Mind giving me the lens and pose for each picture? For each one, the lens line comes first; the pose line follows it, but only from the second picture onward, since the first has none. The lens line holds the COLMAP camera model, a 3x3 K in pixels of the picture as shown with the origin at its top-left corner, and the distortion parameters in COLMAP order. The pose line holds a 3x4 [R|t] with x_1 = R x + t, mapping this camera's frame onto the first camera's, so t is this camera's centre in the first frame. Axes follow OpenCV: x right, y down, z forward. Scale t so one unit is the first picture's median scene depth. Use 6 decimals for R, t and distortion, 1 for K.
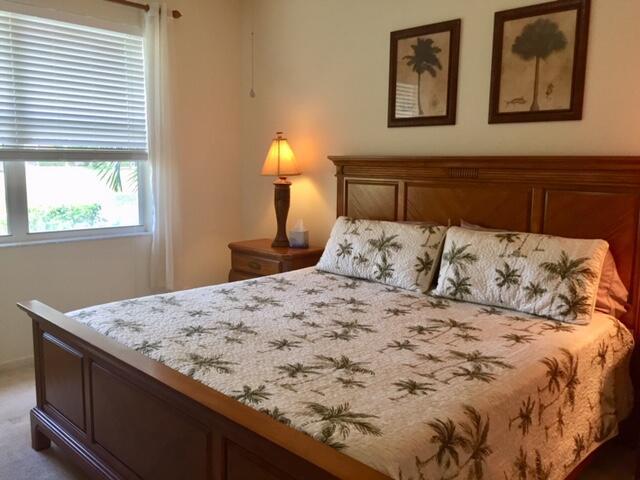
lens RADIAL K [[547.3, 0, 320.5], [0, 547.3, 237.6], [0, 0, 1]] dist [0.082174, 0.010734]
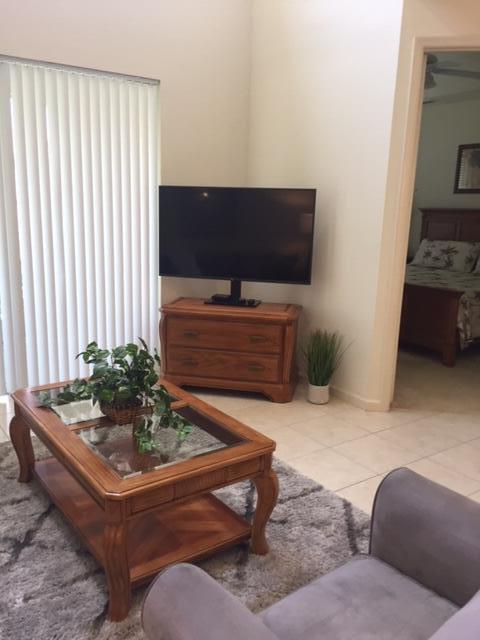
lens RADIAL K [[547.3, 0, 239.0], [0, 547.3, 324.7], [0, 0, 1]] dist [0.082174, 0.010734]
pose [[0.985904, 0.045738, -0.160938, -0.316826], [-0.032656, 0.996013, 0.083018, 0.139731], [0.164093, -0.076593, 0.983467, -1.223399]]
